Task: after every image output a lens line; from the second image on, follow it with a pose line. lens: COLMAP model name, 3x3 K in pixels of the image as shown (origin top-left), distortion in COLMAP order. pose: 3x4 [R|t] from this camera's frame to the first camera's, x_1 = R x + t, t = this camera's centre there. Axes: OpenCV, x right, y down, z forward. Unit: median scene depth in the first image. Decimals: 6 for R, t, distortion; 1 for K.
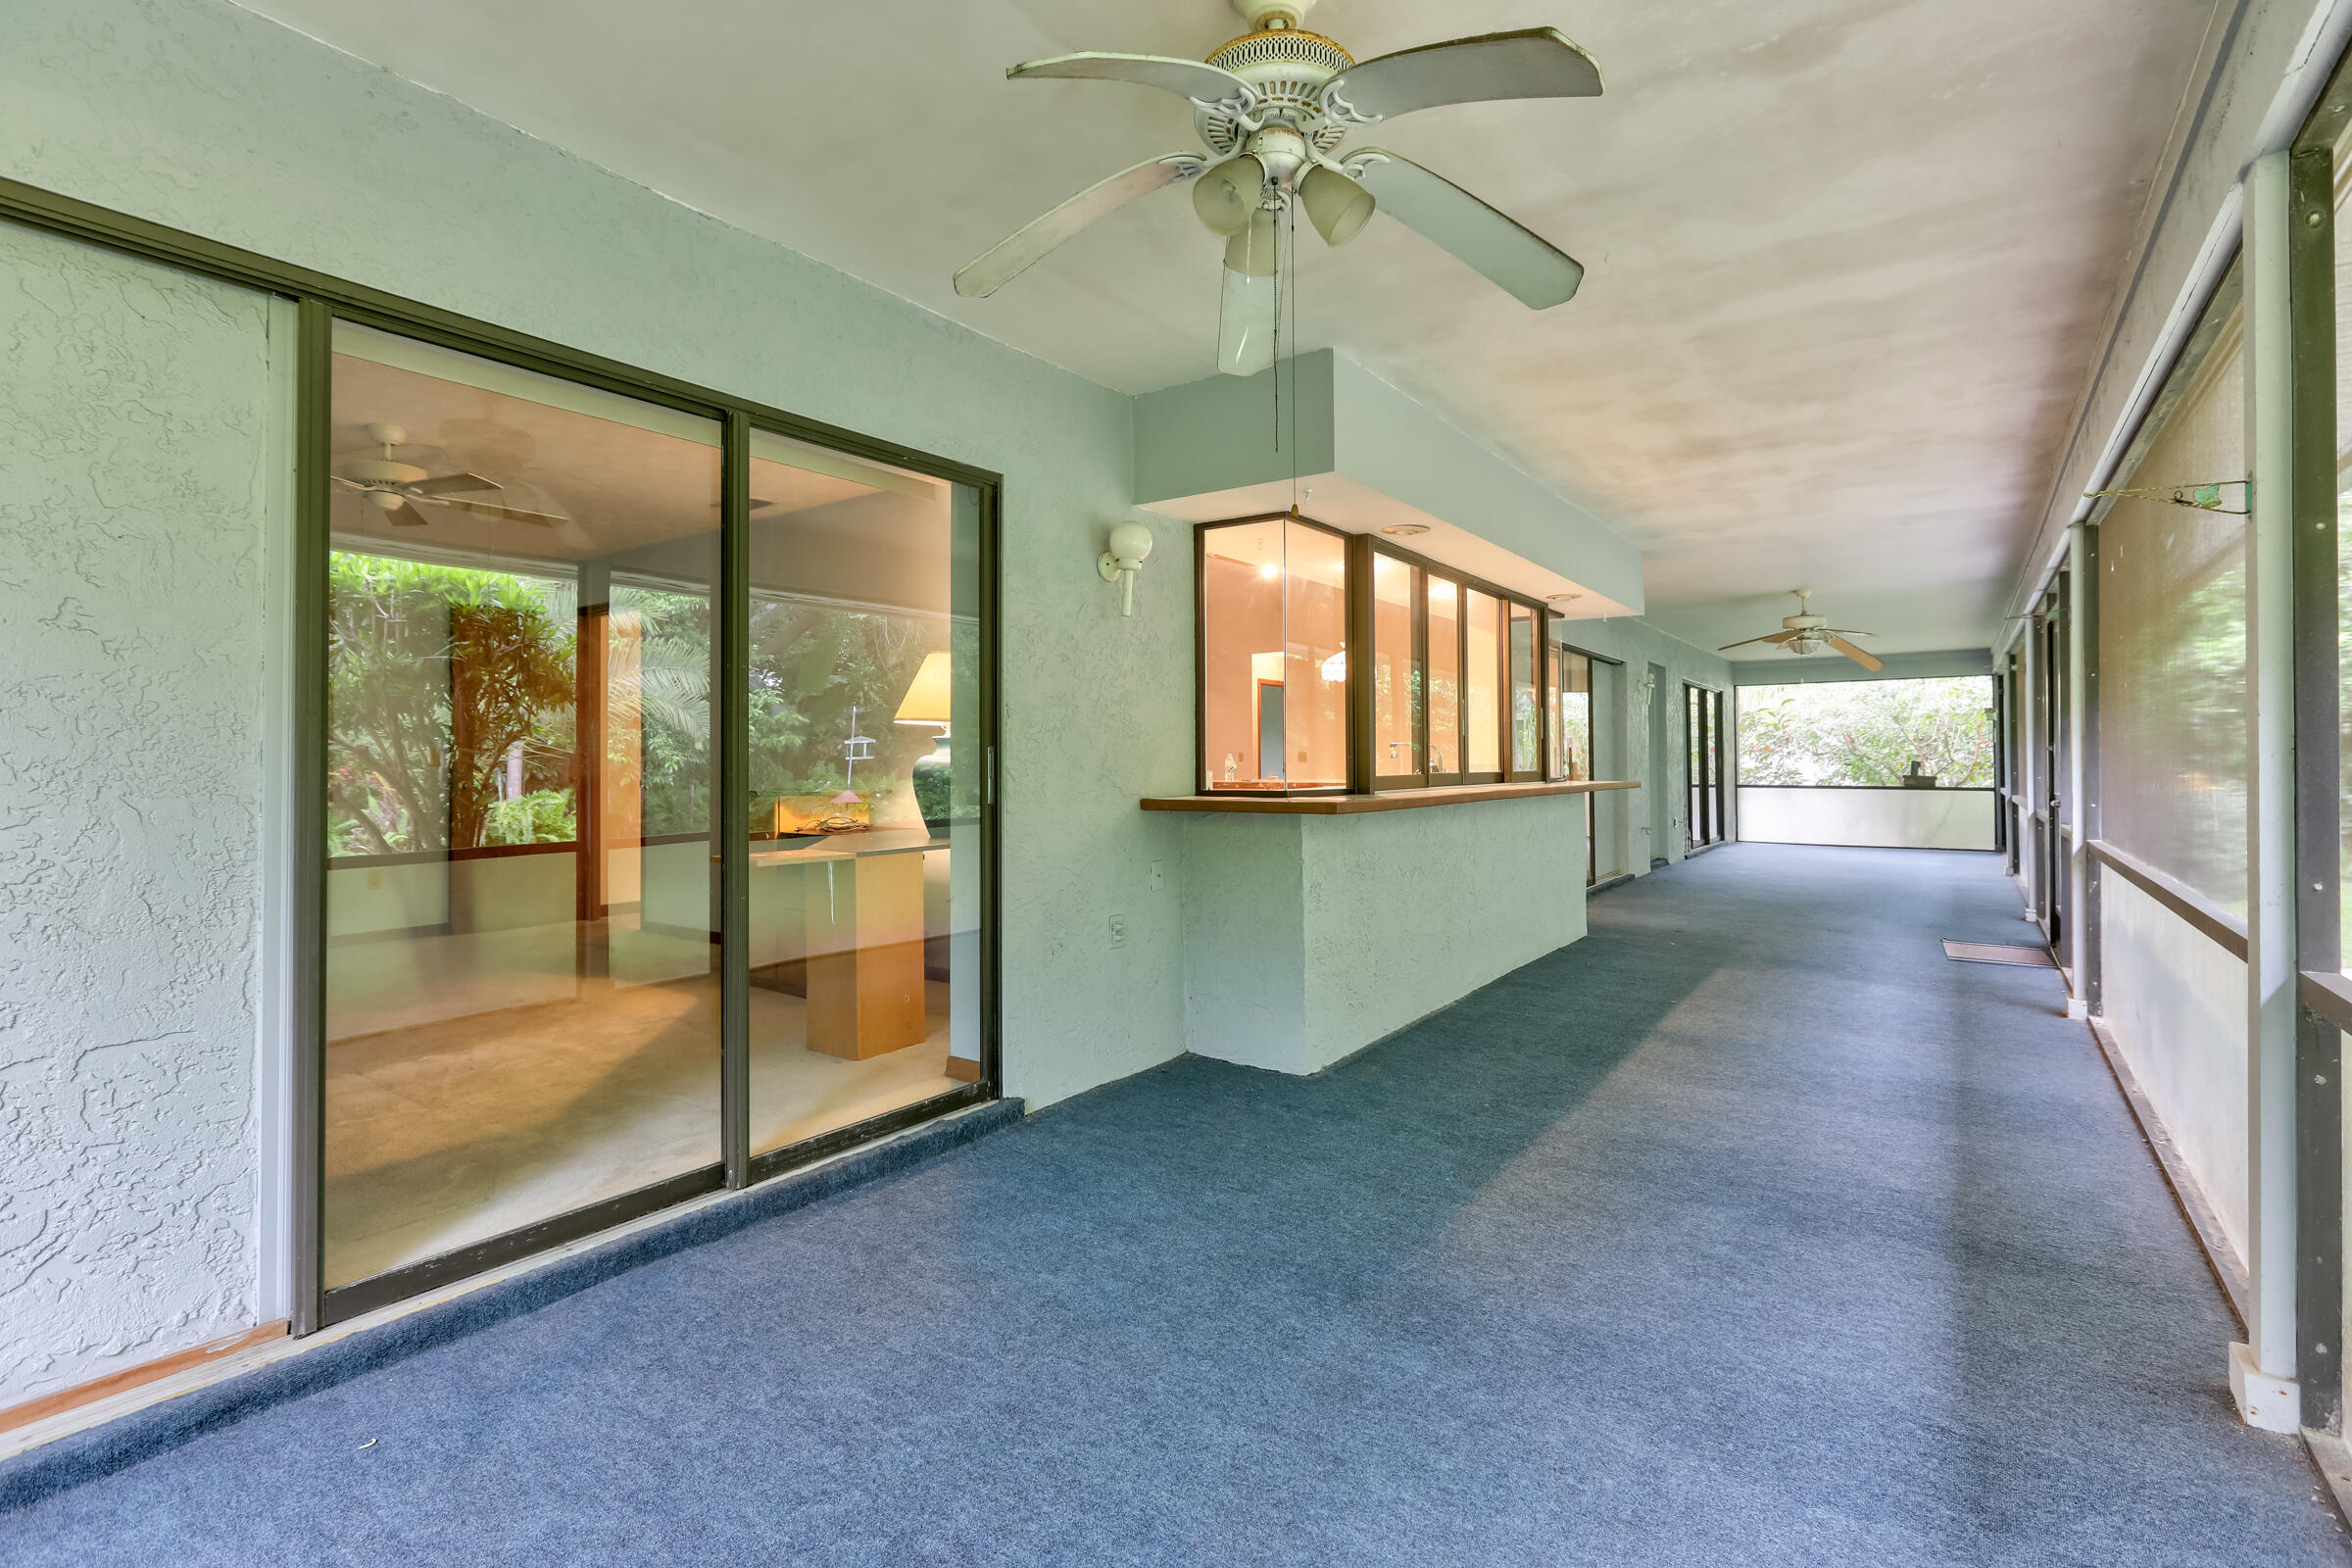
lens RADIAL K [[1071.2, 0, 1174.3], [0, 1071.2, 757.9], [0, 0, 1]] dist [-0.002053, -0.000075]
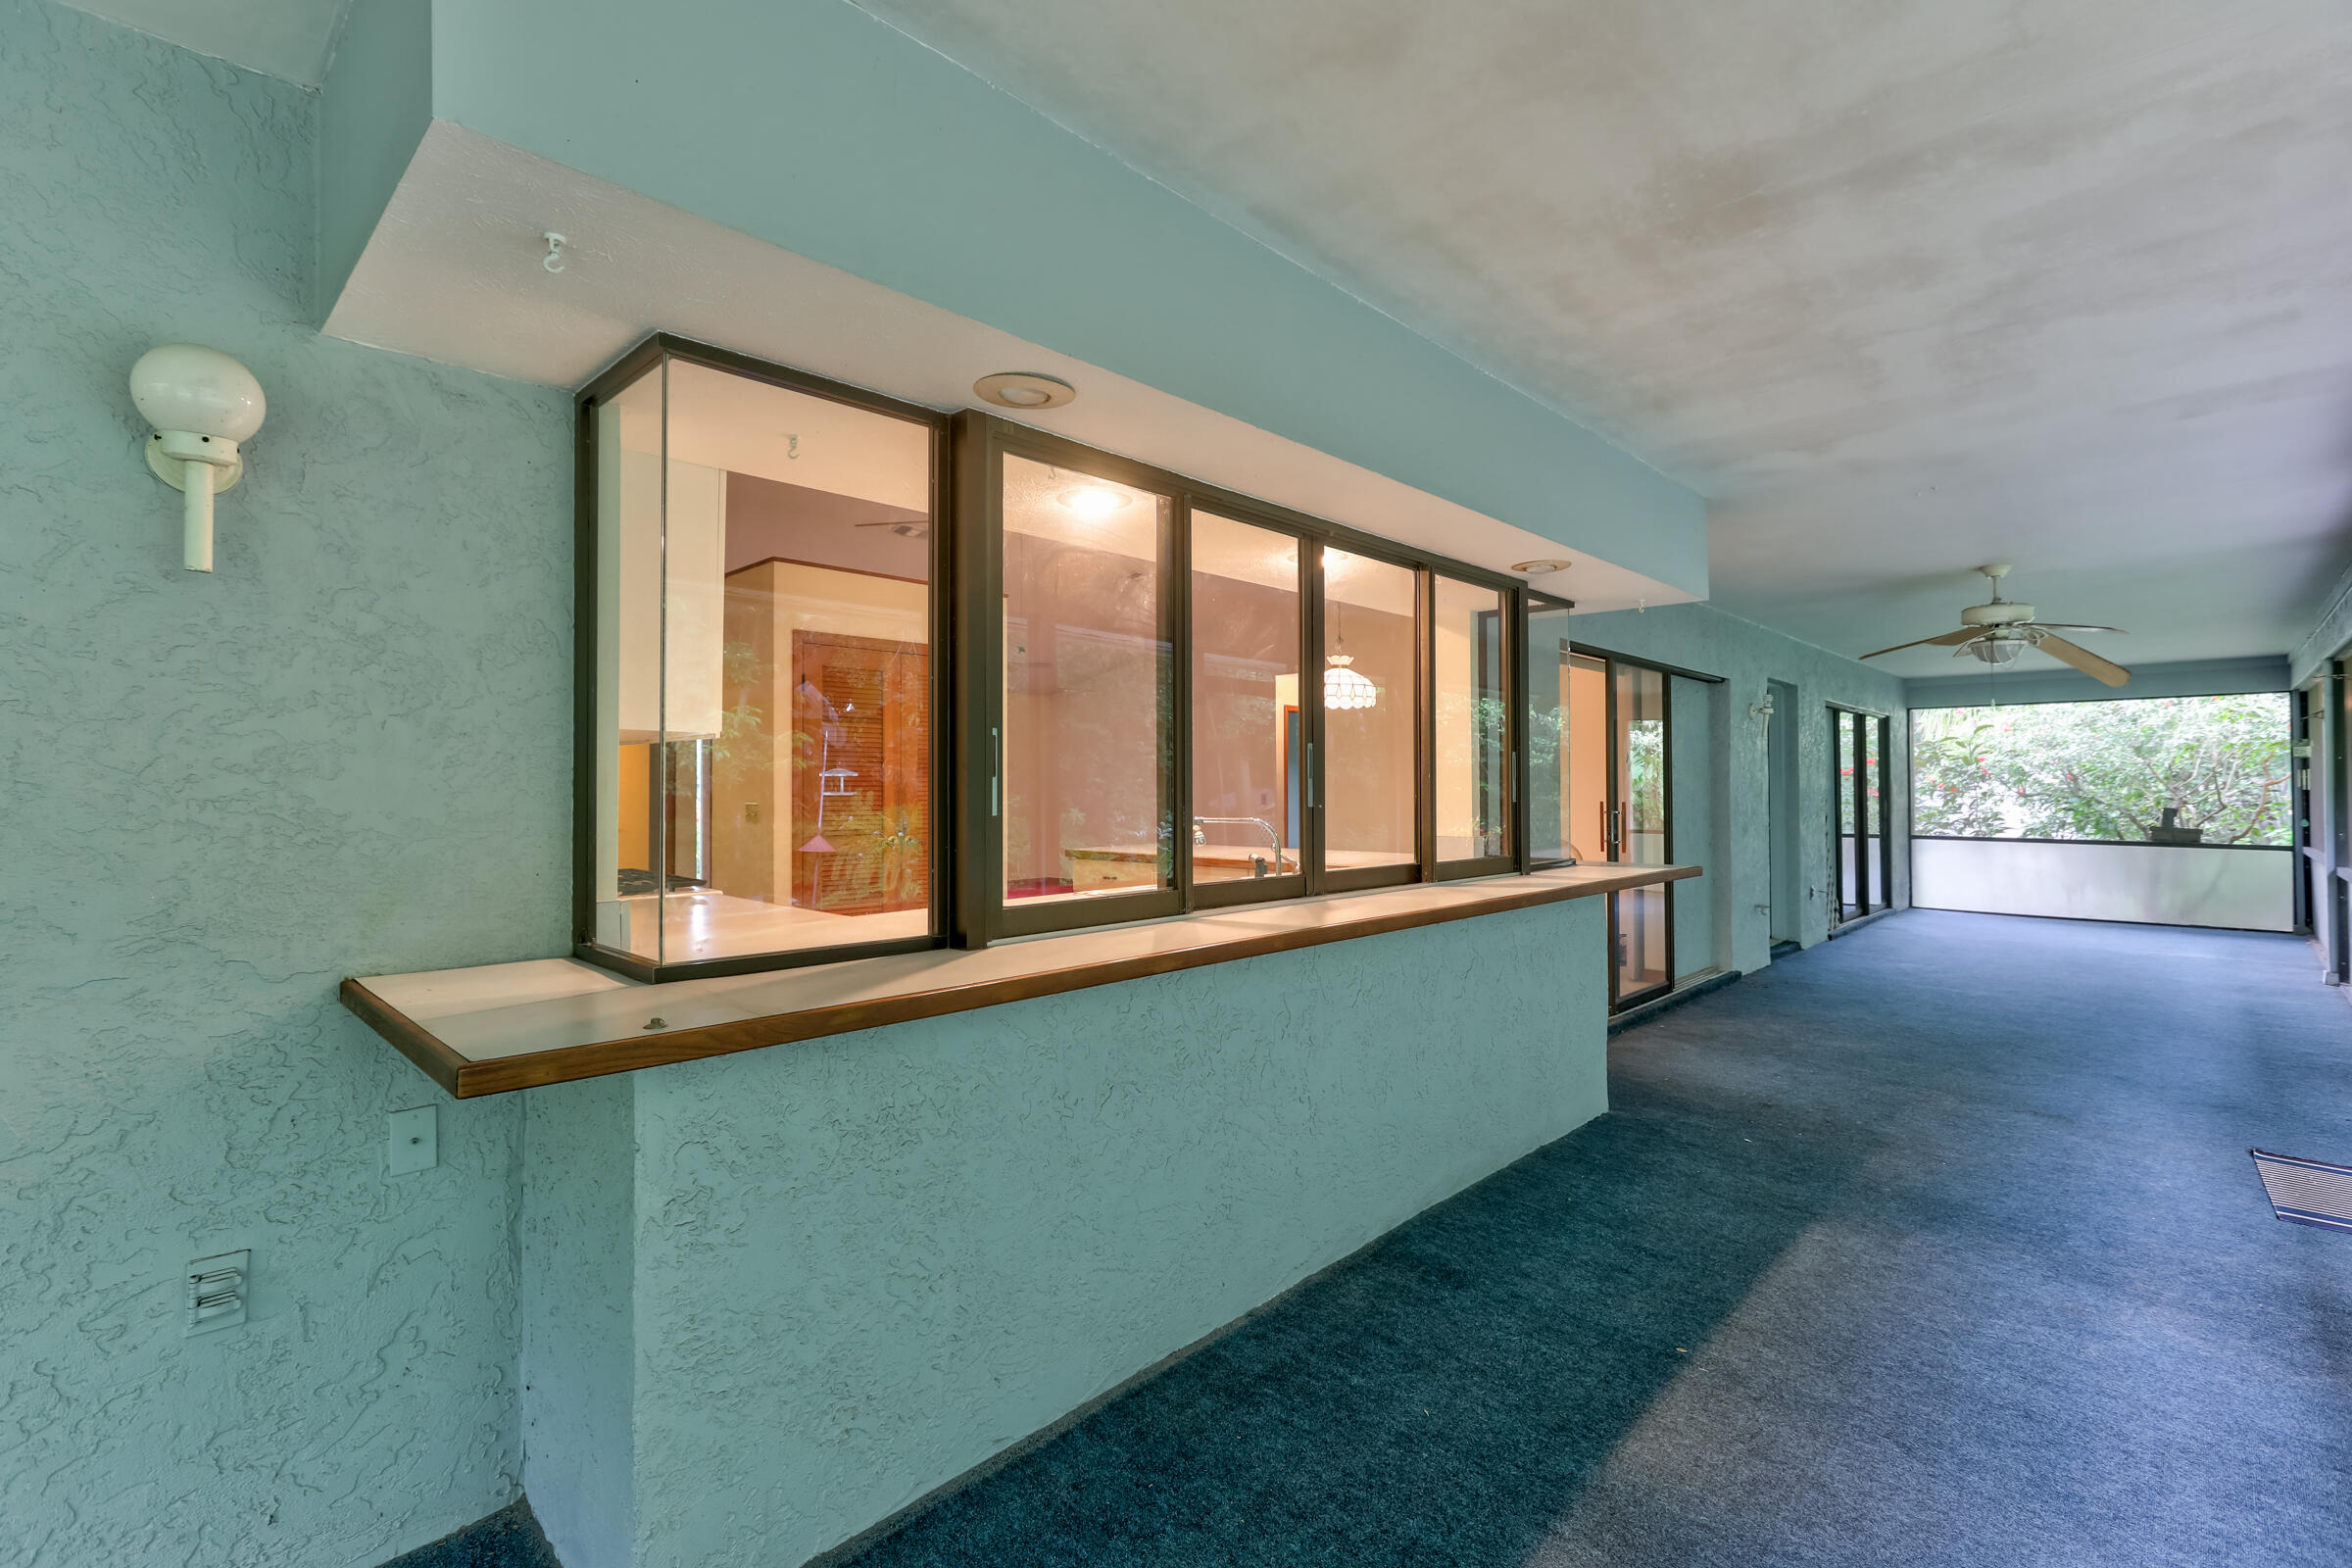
lens RADIAL K [[1048.2, 0, 1176.0], [0, 1048.2, 784.0], [0, 0, 1]] dist [0.002038, 0.000324]
pose [[0.989907, 0.002242, -0.141702, 0.132066], [-0.002067, 0.999997, 0.001382, -0.015969], [0.141704, -0.001076, 0.989908, 0.211421]]
